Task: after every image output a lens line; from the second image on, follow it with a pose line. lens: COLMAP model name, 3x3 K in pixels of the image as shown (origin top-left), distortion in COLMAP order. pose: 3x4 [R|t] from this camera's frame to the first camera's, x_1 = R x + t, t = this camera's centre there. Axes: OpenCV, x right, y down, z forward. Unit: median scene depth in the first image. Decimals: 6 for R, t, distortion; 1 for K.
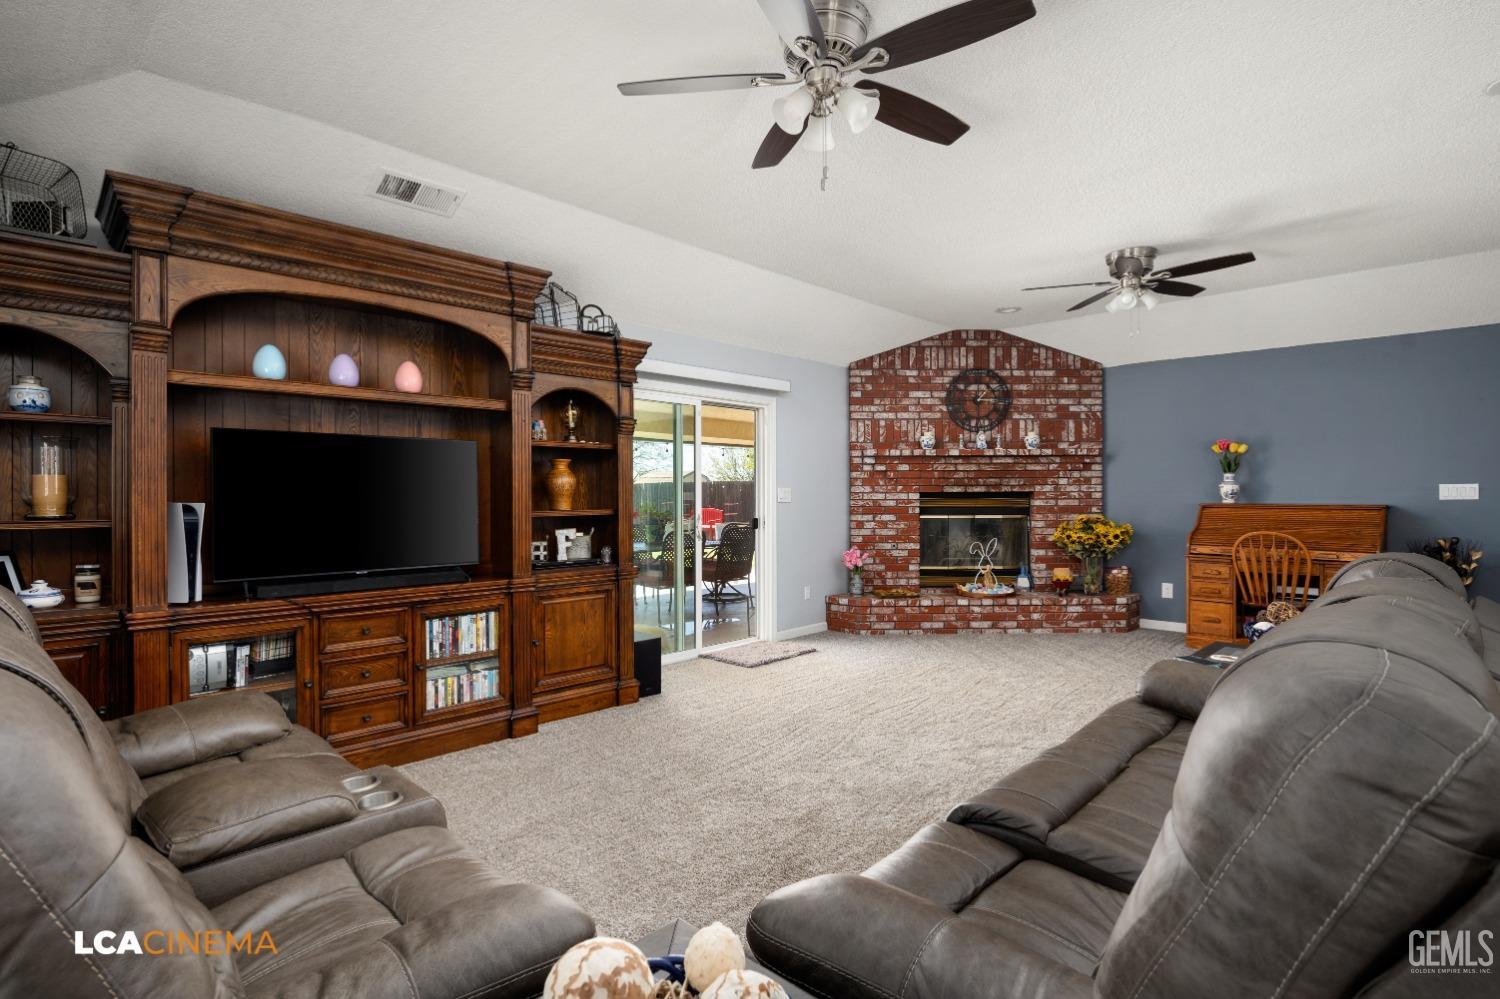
lens RADIAL K [[736.6, 0, 751.4], [0, 736.6, 498.9], [0, 0, 1]] dist [-0.004694, -0.000365]
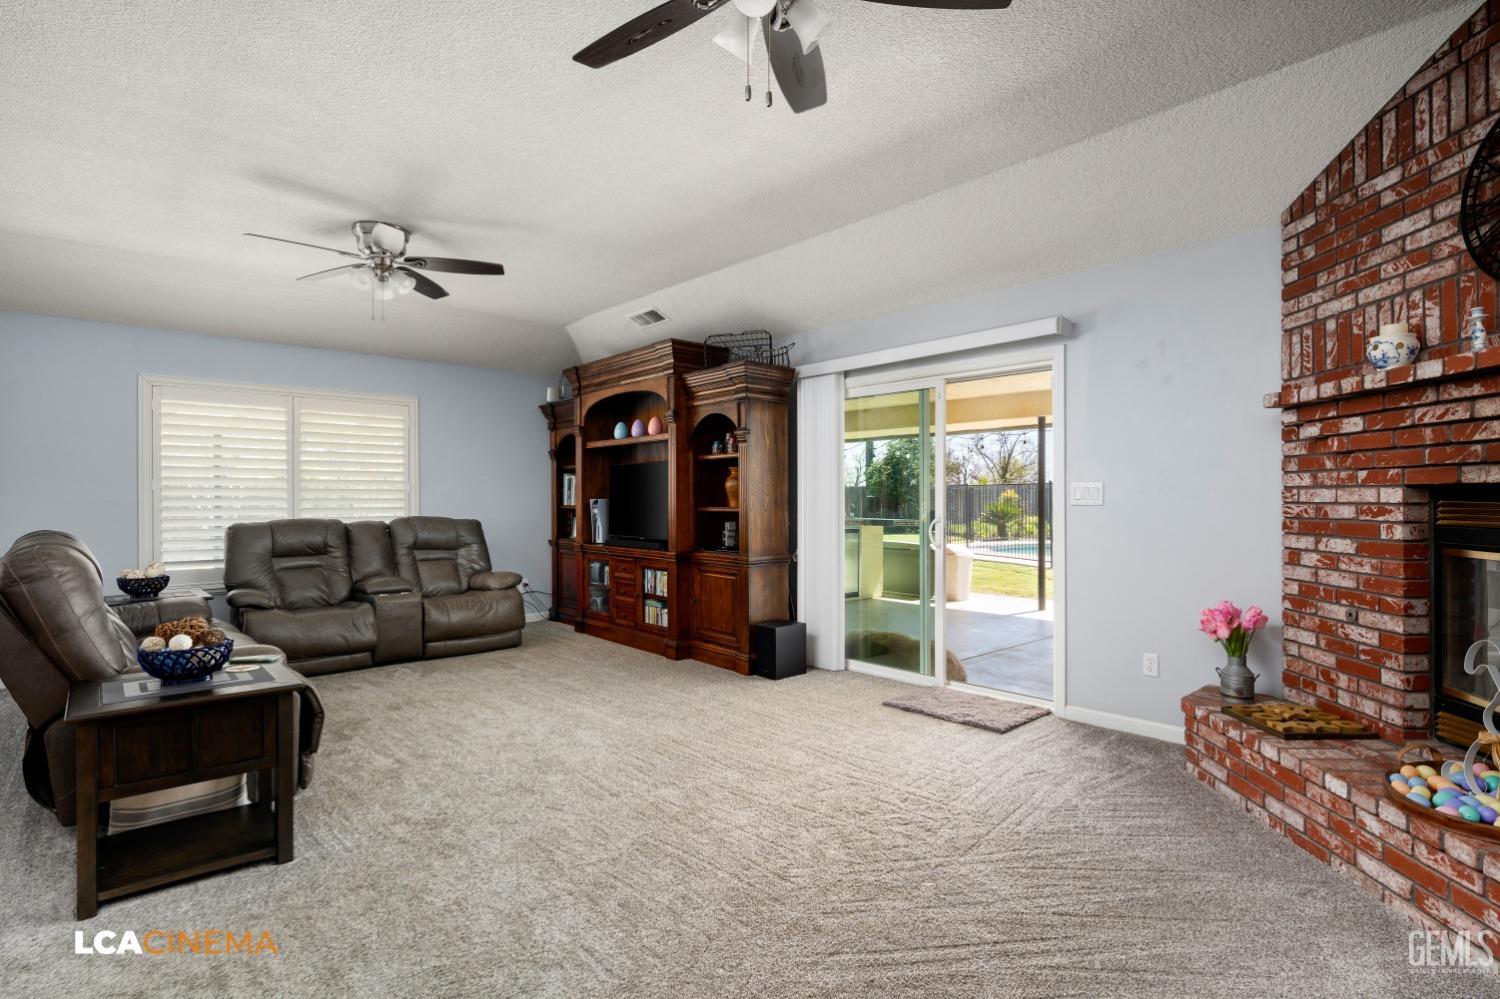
lens RADIAL K [[736.6, 0, 751.5], [0, 736.6, 496.4], [0, 0, 1]] dist [-0.004694, -0.000365]
pose [[-0.063813, 0.003121, -0.997957, 0.628762], [-0.000201, 0.999995, 0.003140, -0.004110], [0.997962, 0.000401, -0.063812, 0.688788]]
